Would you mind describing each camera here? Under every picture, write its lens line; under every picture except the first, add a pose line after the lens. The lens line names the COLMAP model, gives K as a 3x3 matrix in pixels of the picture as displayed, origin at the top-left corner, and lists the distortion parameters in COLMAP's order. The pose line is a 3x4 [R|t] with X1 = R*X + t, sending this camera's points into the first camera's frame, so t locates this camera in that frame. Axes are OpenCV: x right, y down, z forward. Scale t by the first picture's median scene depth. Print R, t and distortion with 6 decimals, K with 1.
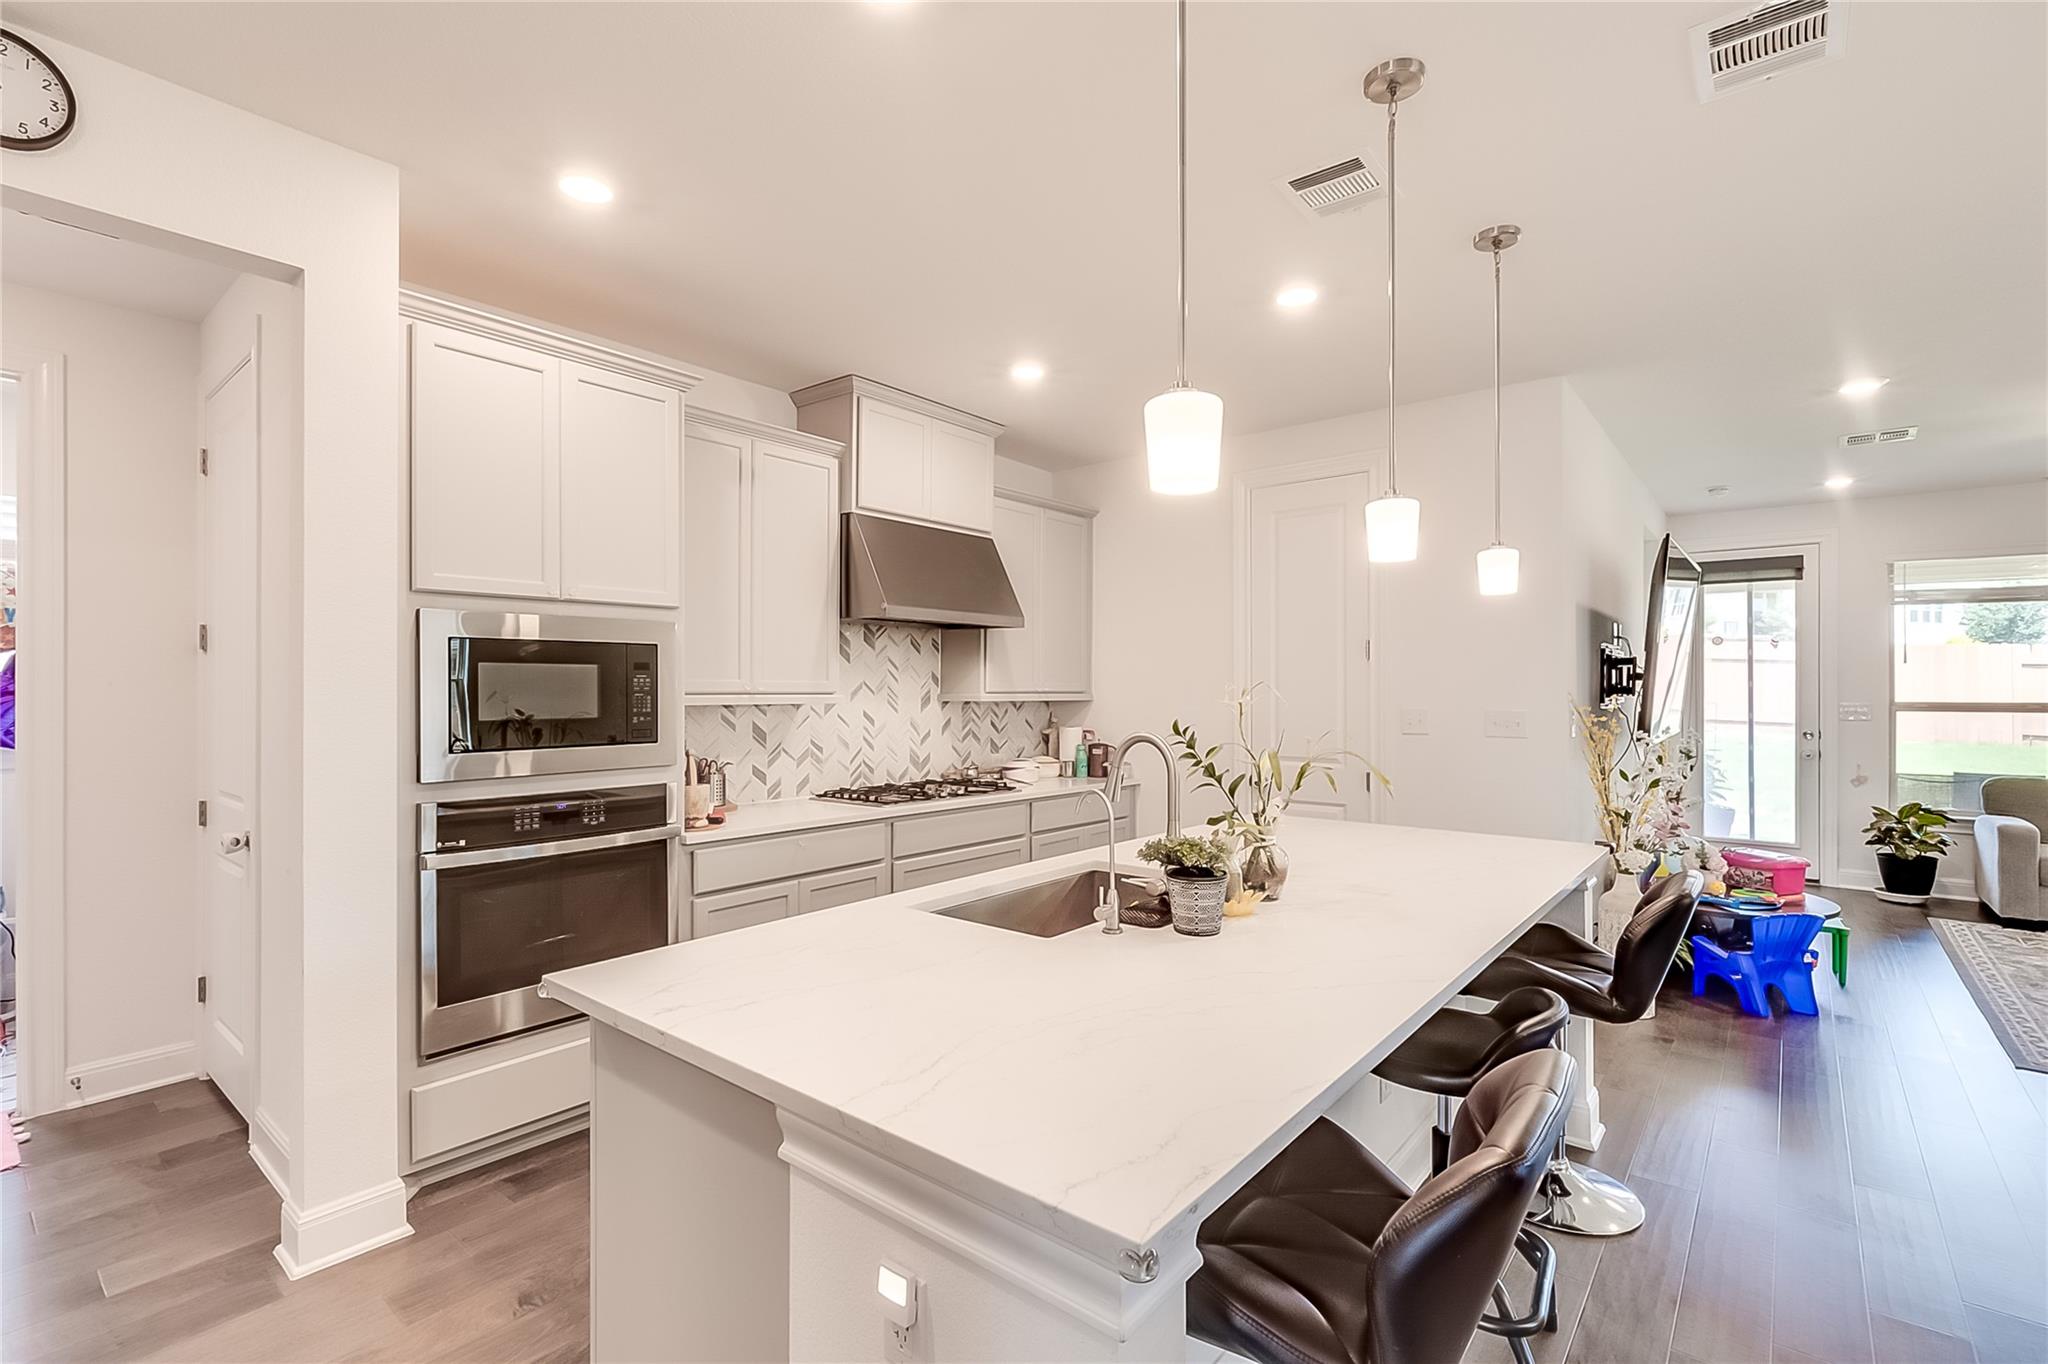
lens RADIAL K [[924.1, 0, 1026.2], [0, 924.1, 687.2], [0, 0, 1]] dist [0.002182, 0.000320]
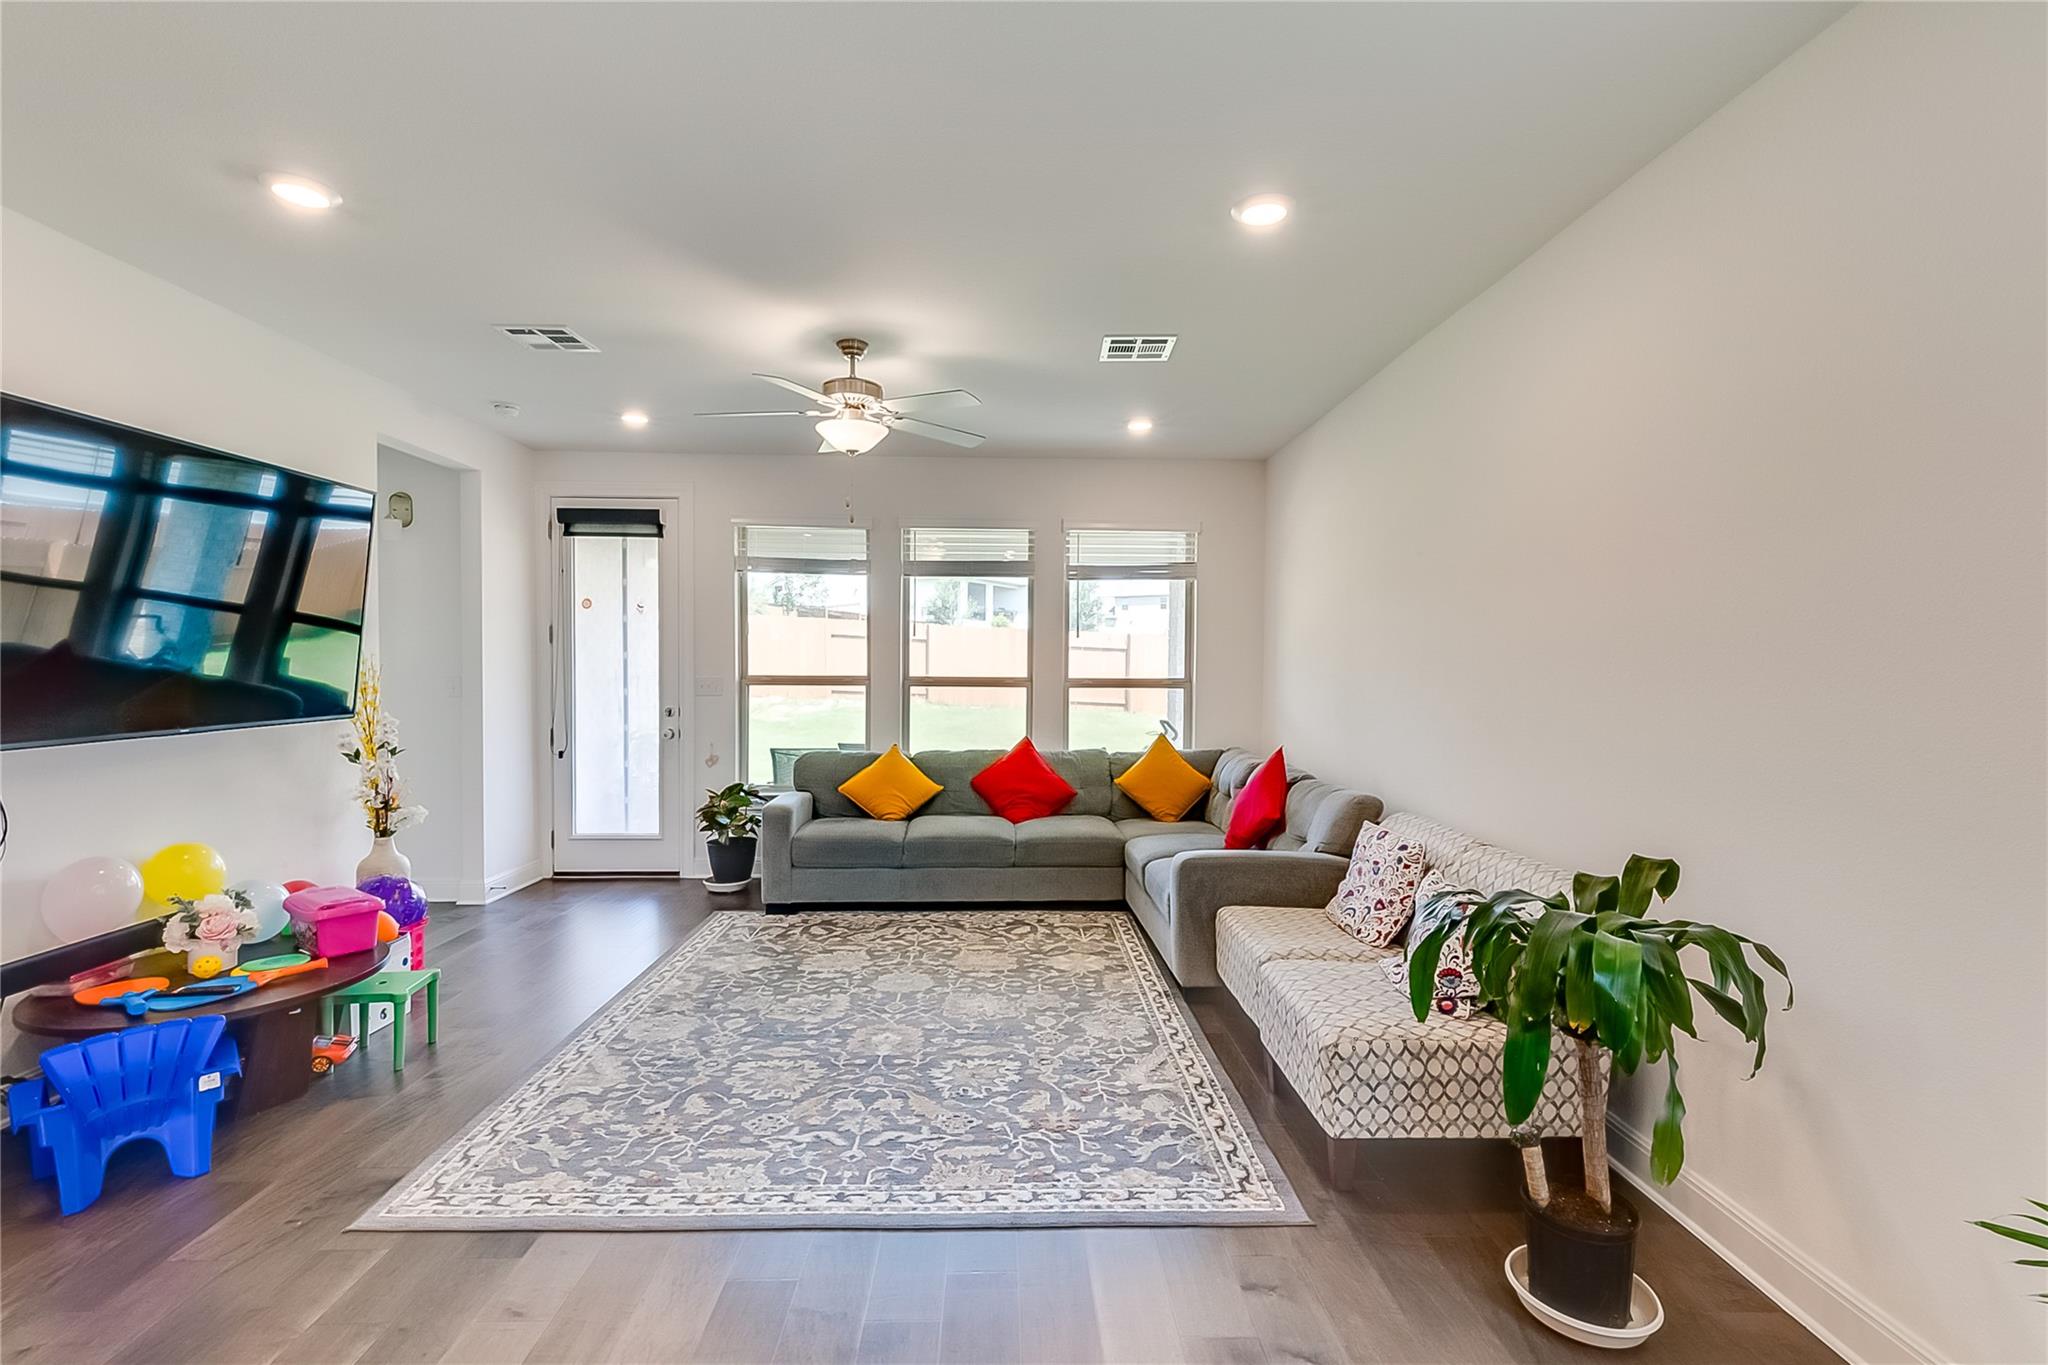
lens RADIAL K [[924.1, 0, 1026.2], [0, 924.1, 687.7], [0, 0, 1]] dist [0.002182, 0.000320]
pose [[0.750312, -0.011878, 0.660977, 0.654084], [-0.007770, 0.999611, 0.026783, 0.001535], [-0.661038, -0.025231, 0.749928, 0.131077]]
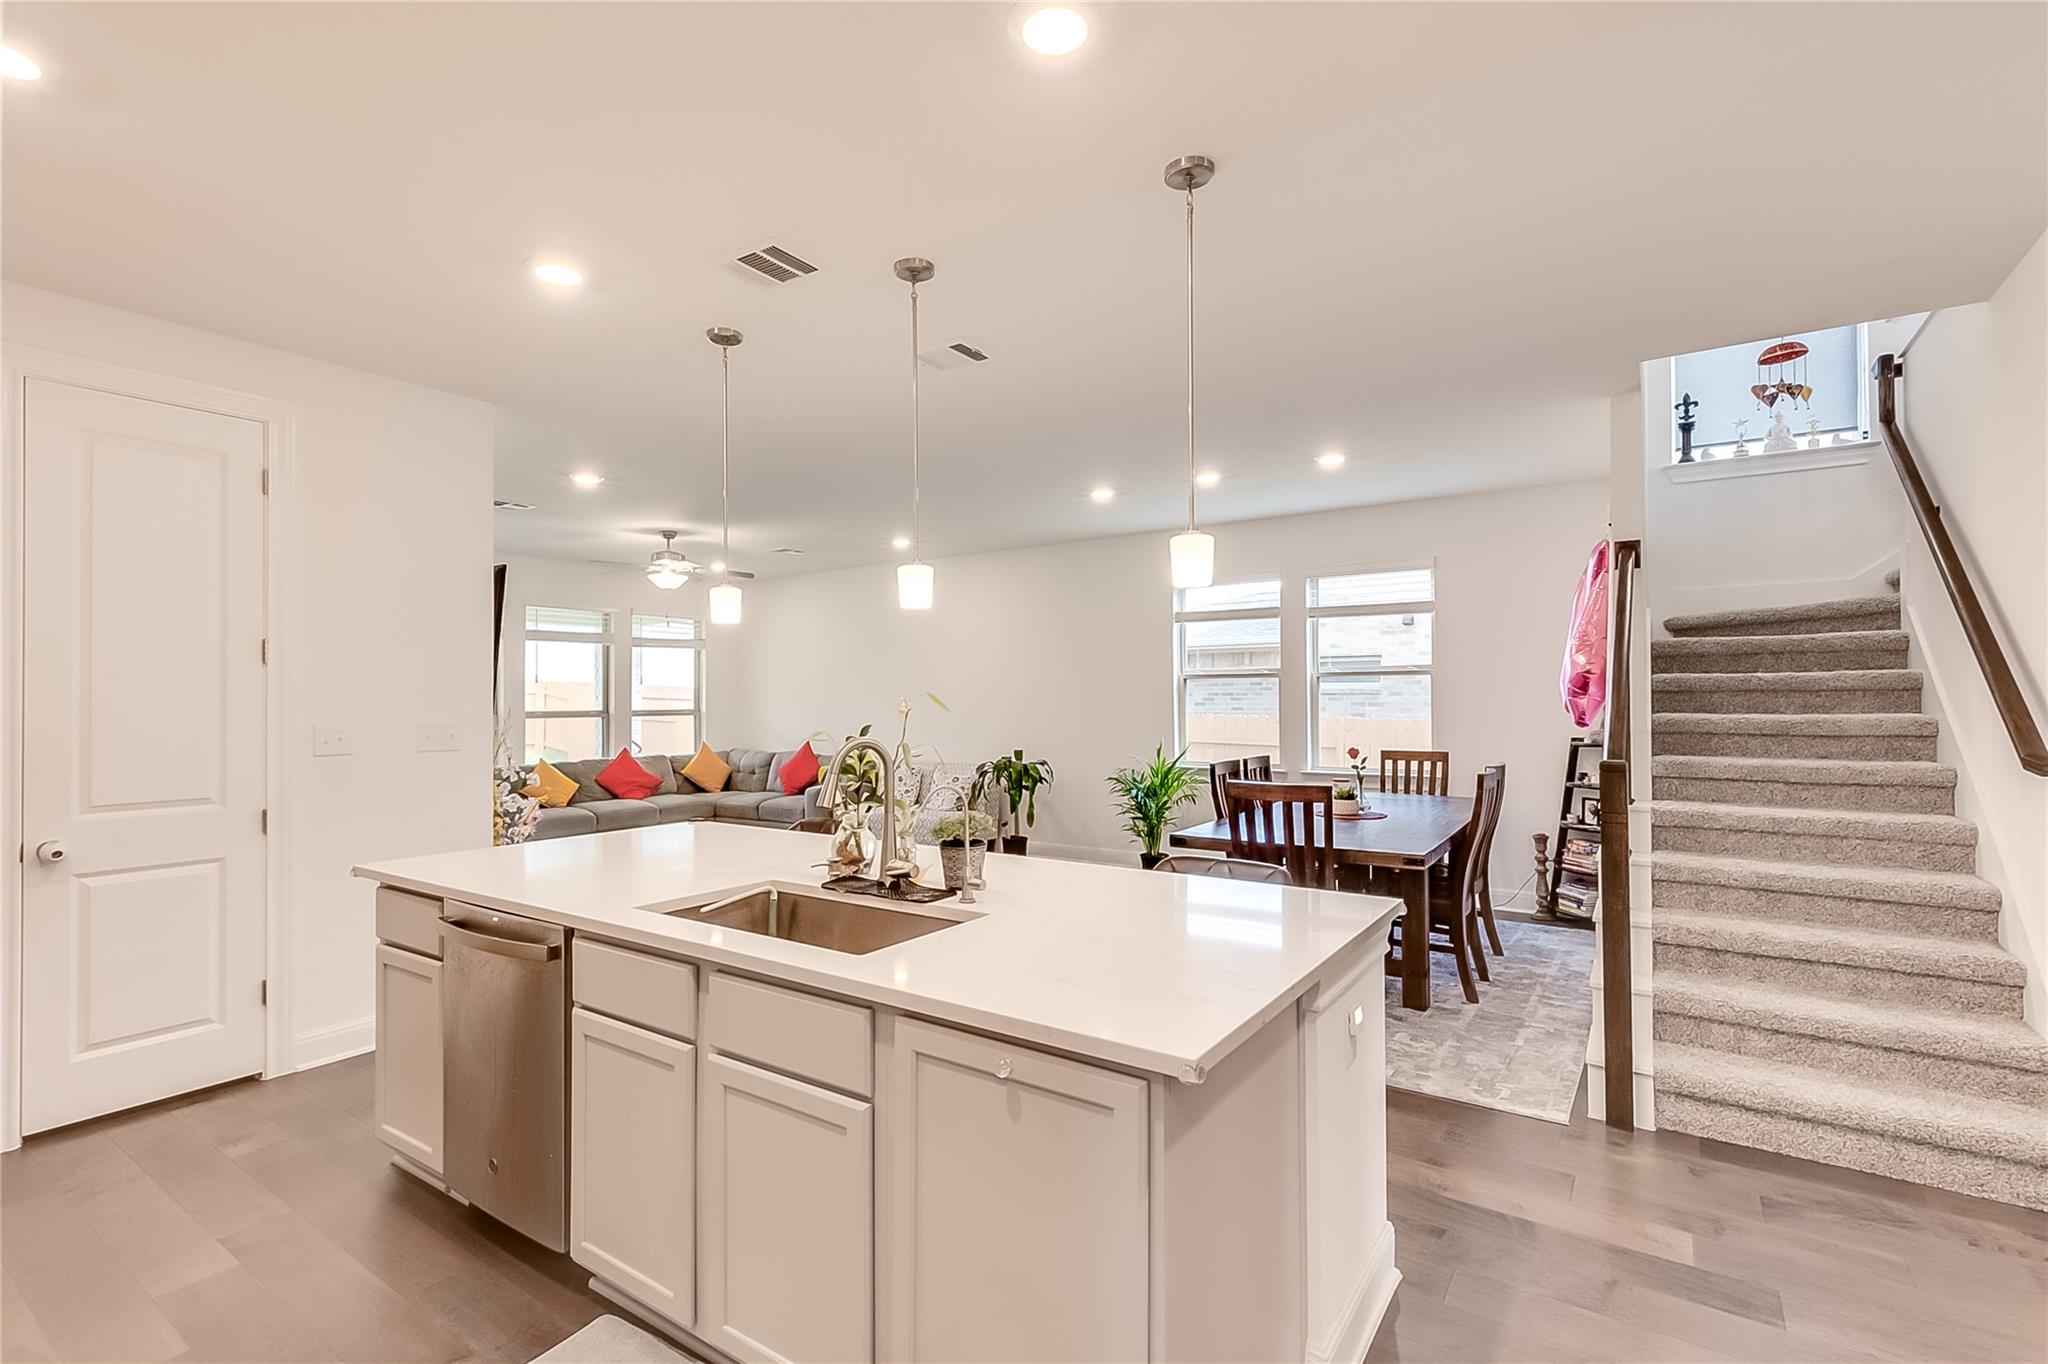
lens RADIAL K [[924.1, 0, 1026.2], [0, 924.1, 687.2], [0, 0, 1]] dist [0.002182, 0.000320]
pose [[-0.095300, 0.012534, 0.995370, -0.381009], [0.003428, 0.999919, -0.012263, 0.000131], [-0.995443, 0.002244, -0.095335, 0.379947]]
